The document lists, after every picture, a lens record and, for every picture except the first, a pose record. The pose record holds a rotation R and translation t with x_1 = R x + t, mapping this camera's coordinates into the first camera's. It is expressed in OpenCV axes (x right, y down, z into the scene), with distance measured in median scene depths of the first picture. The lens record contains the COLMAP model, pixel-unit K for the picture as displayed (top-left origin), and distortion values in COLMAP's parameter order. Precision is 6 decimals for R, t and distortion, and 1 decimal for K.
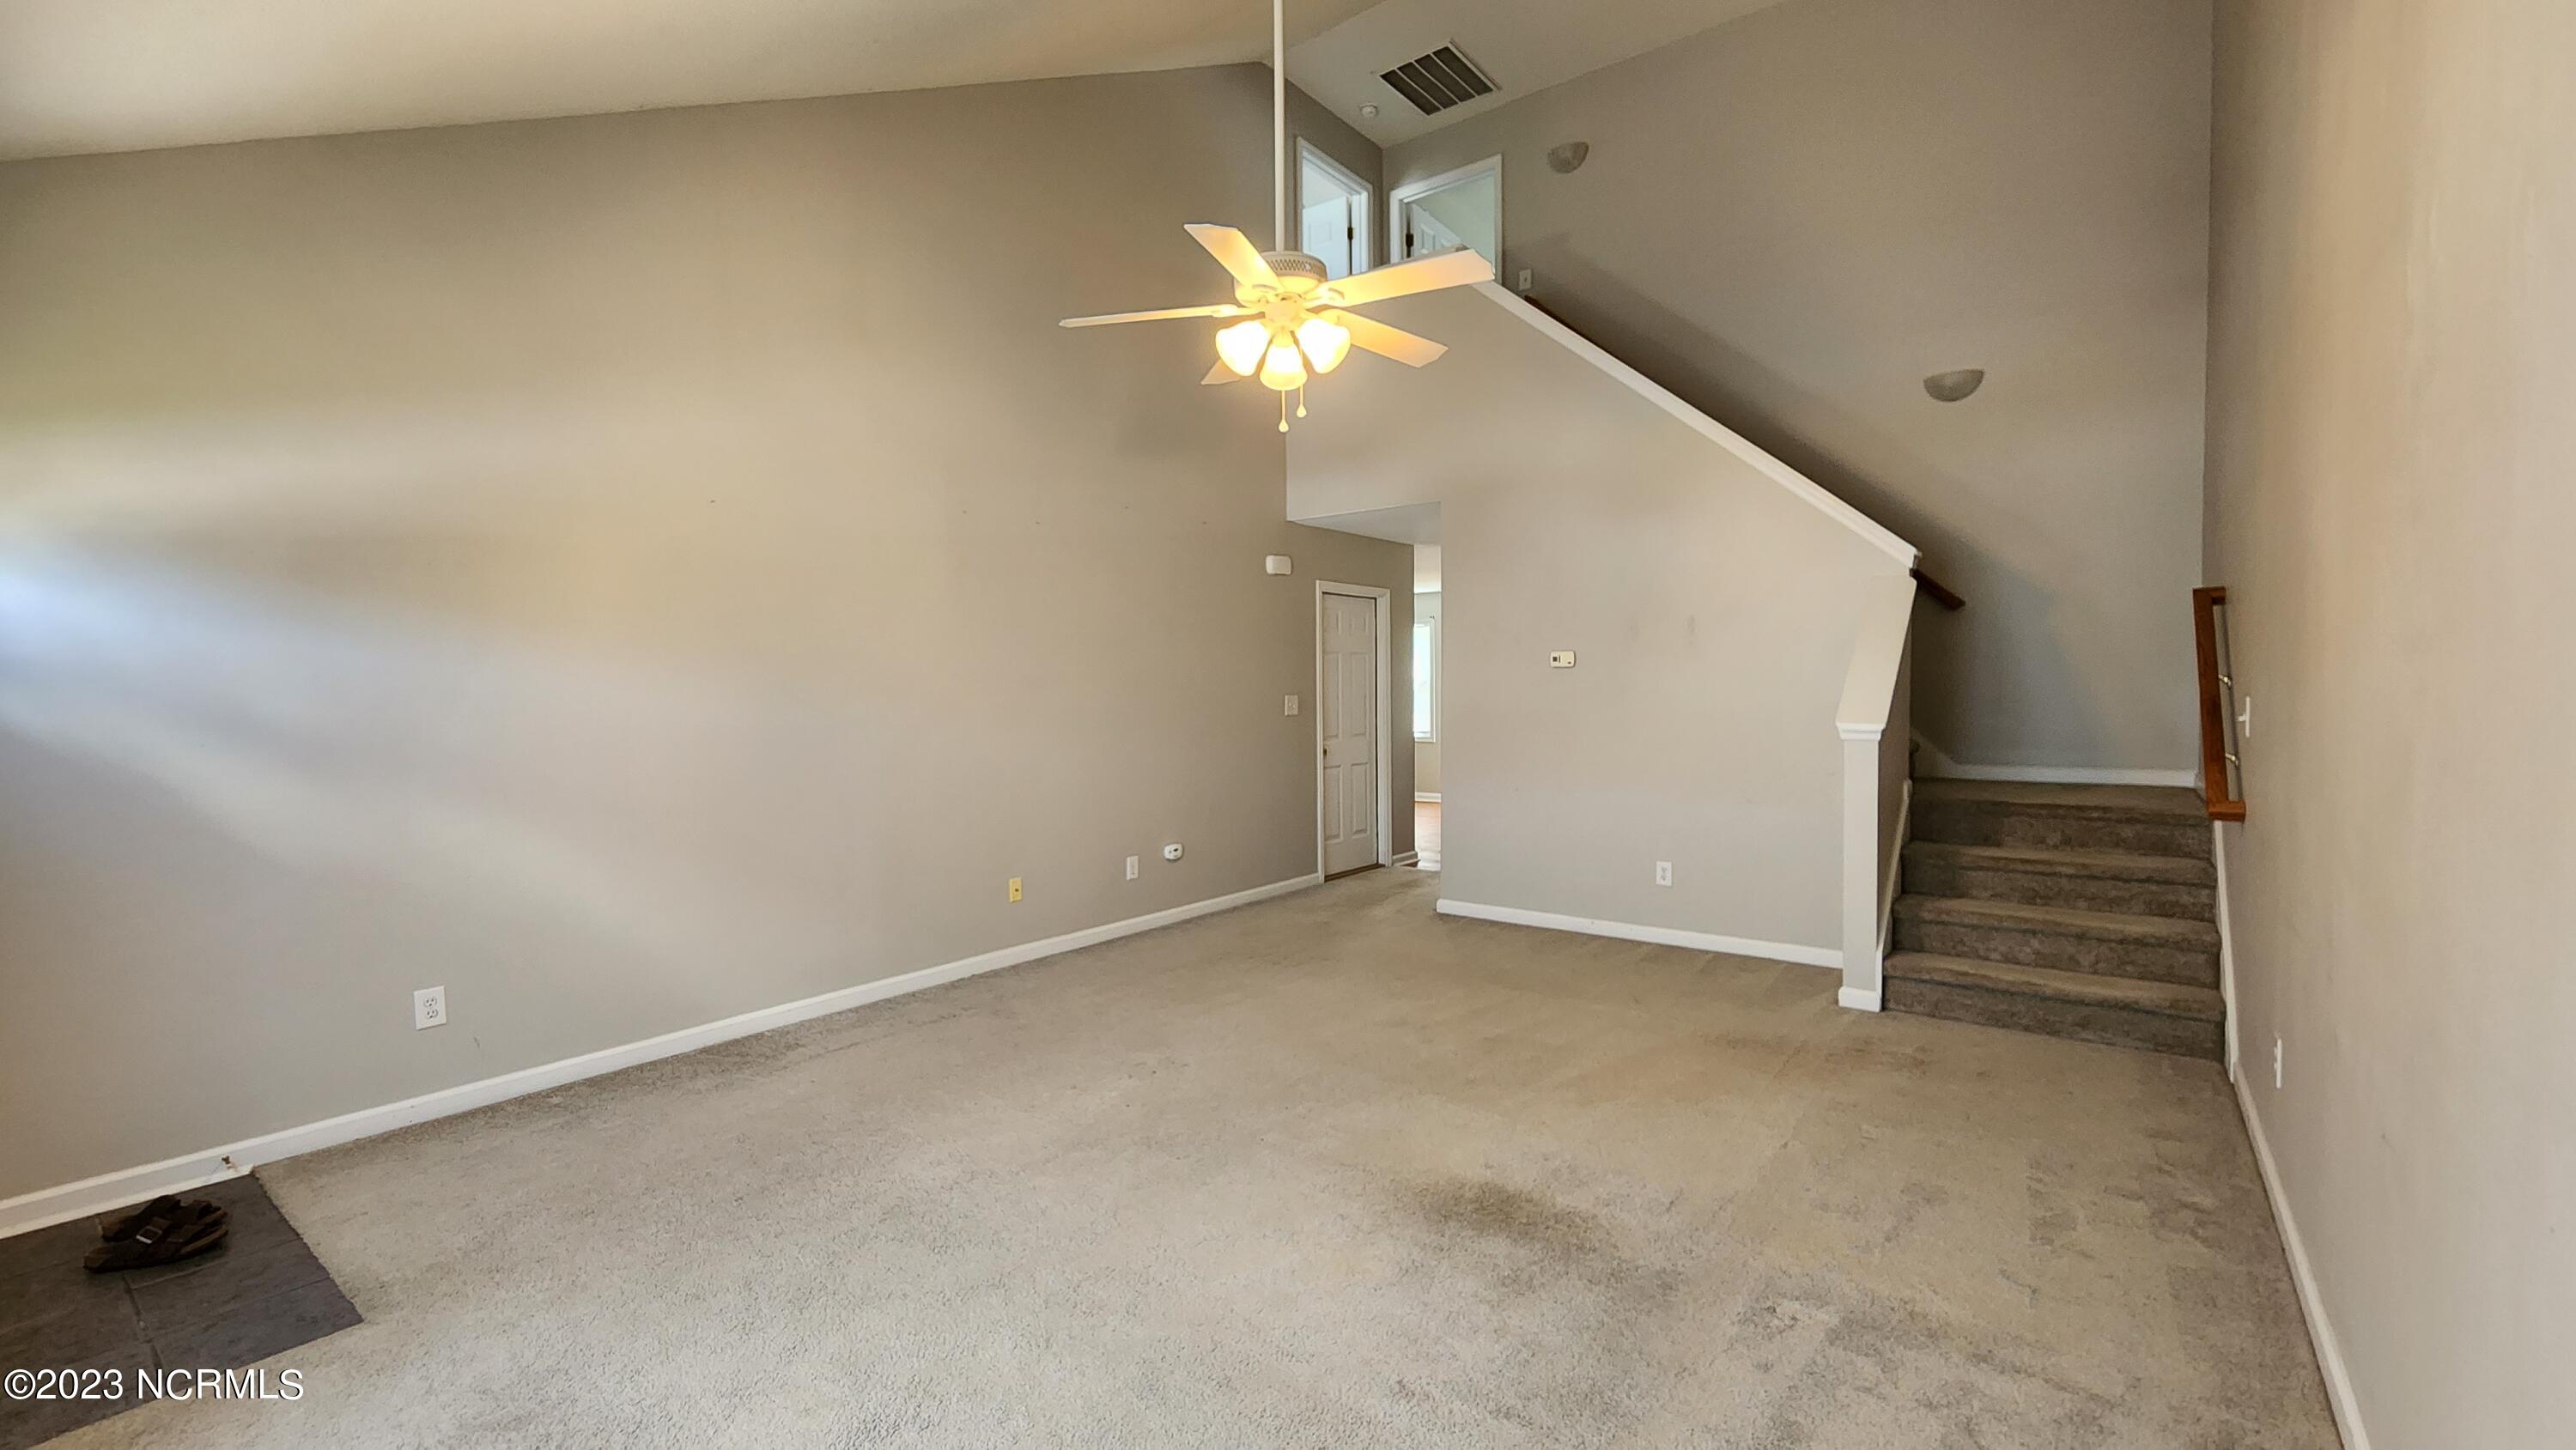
lens RADIAL K [[1051.2, 0, 1288.0], [0, 1051.2, 725.0], [0, 0, 1]] dist [-0.000553, -0.000004]
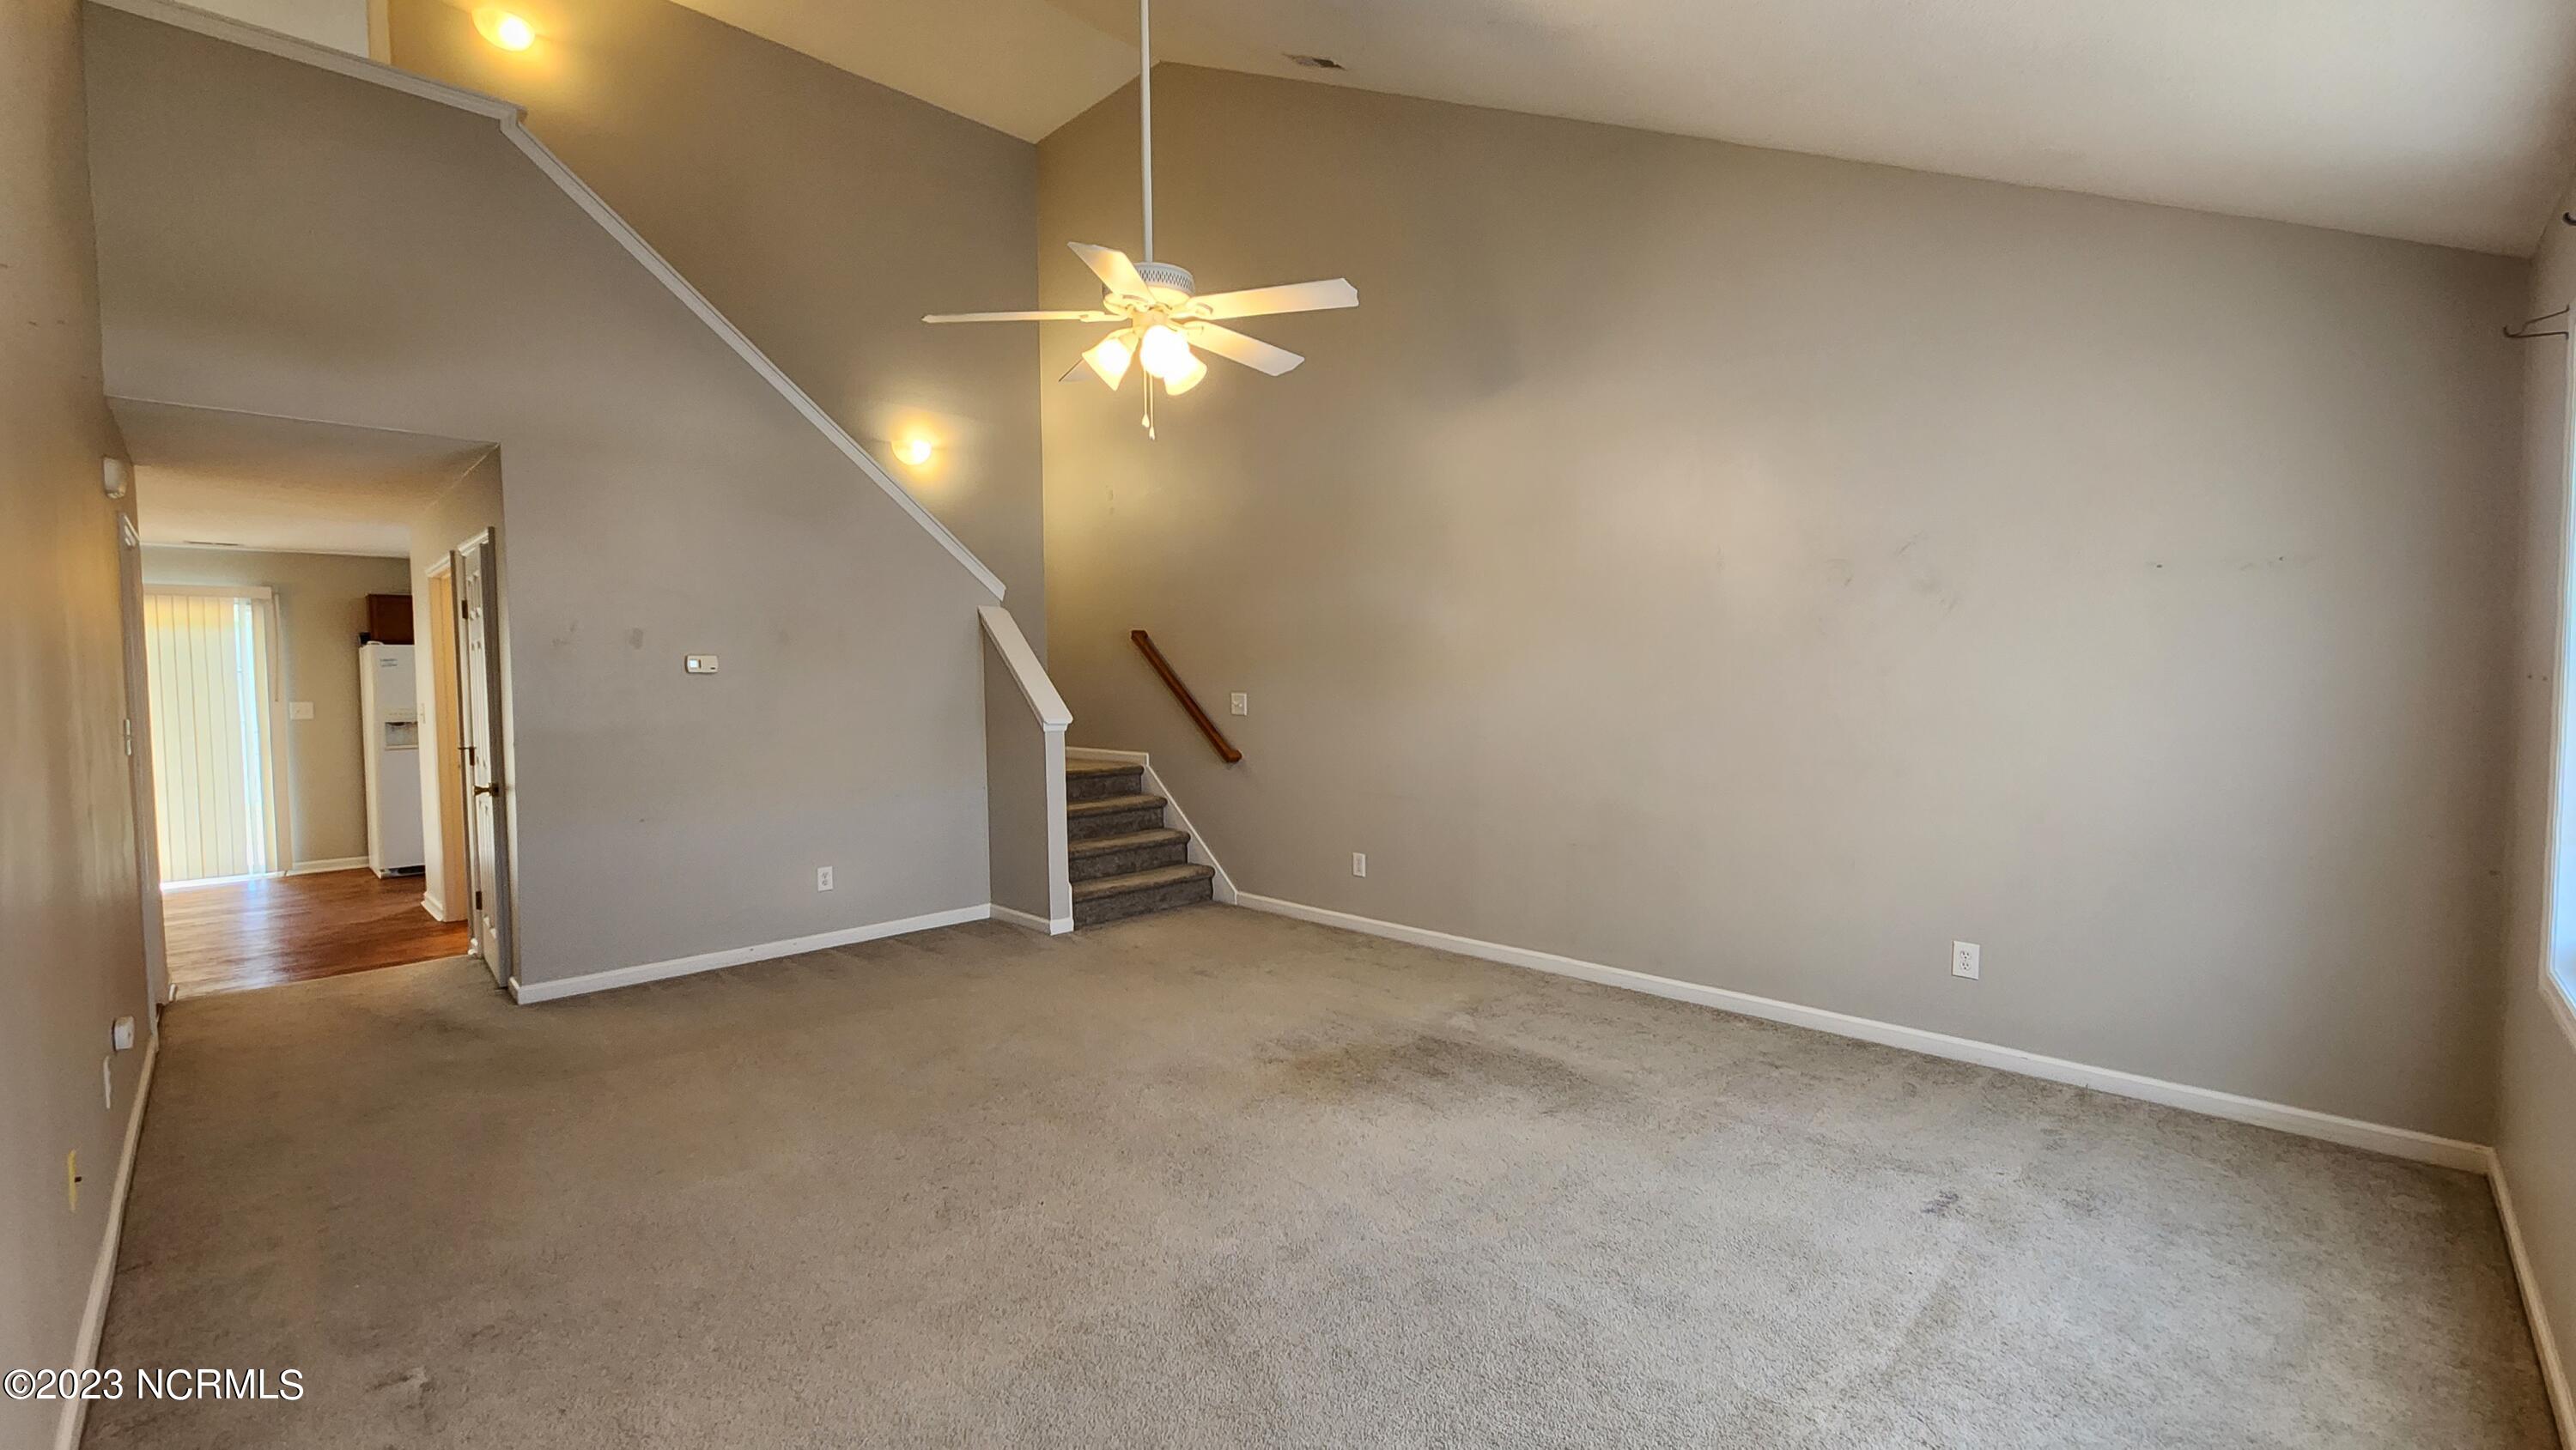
lens RADIAL K [[985.8, 0, 1290.0], [0, 985.8, 716.6], [0, 0, 1]] dist [-0.002270, -0.000186]
pose [[0.165513, -0.028963, 0.985782, -0.761742], [0.047317, 0.998651, 0.021397, -0.023228], [-0.985072, 0.043103, 0.166660, 0.579934]]
